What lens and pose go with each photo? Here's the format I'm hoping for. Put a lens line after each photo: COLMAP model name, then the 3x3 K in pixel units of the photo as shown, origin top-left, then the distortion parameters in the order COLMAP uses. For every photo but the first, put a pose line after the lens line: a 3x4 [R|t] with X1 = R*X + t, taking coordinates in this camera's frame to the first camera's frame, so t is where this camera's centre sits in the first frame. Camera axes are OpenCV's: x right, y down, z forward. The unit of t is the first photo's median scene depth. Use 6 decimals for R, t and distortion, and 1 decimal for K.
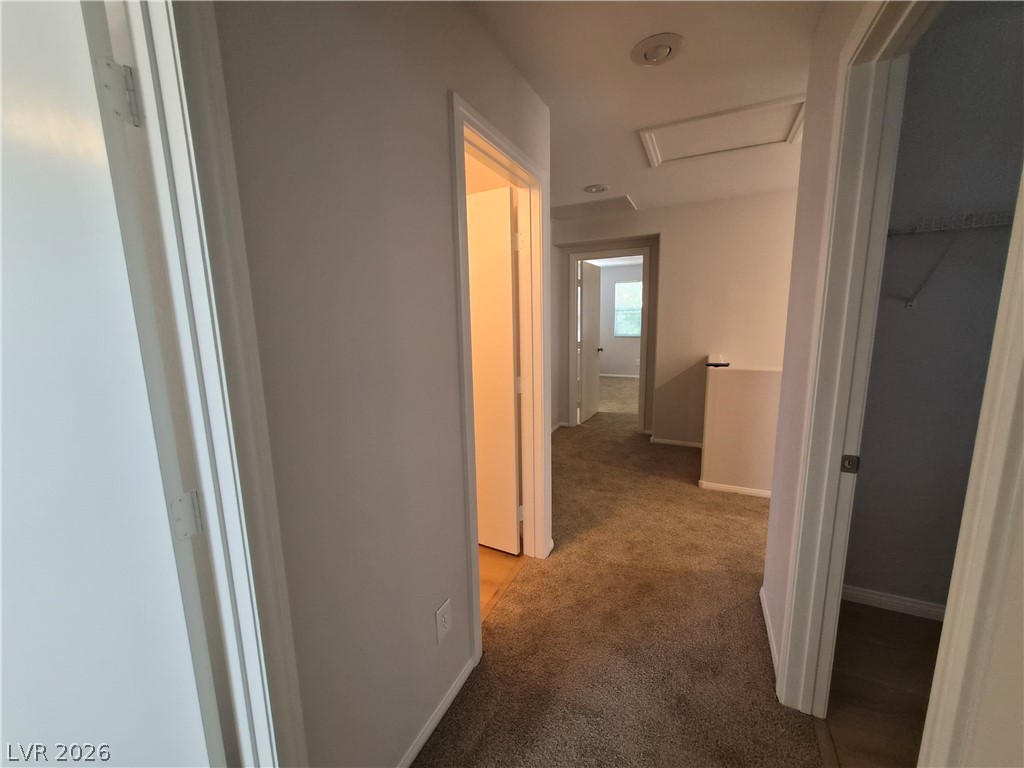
lens RADIAL K [[395.9, 0, 512.0], [0, 395.9, 384.0], [0, 0, 1]] dist [0.001238, 0.000067]
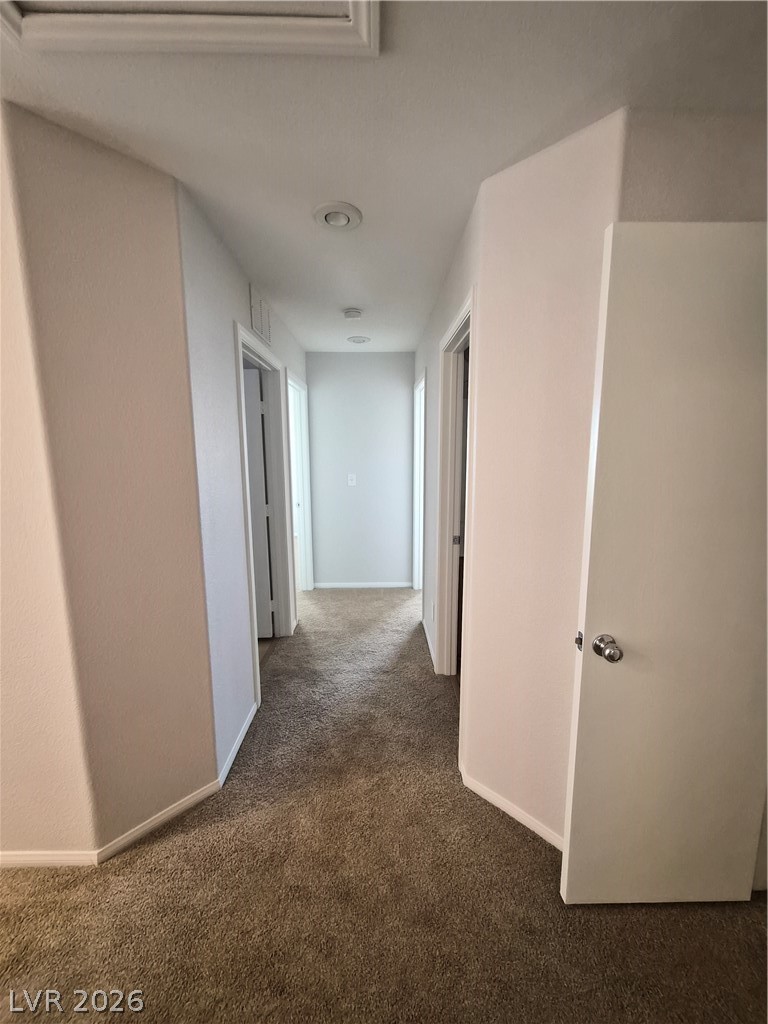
lens RADIAL K [[395.9, 0, 364.7], [0, 395.9, 506.9], [0, 0, 1]] dist [0.001238, 0.000067]
pose [[0.888016, -0.056698, 0.456303, -0.444351], [0.065895, 0.997817, -0.004256, 0.013102], [-0.455066, 0.033847, 0.889814, -0.553979]]
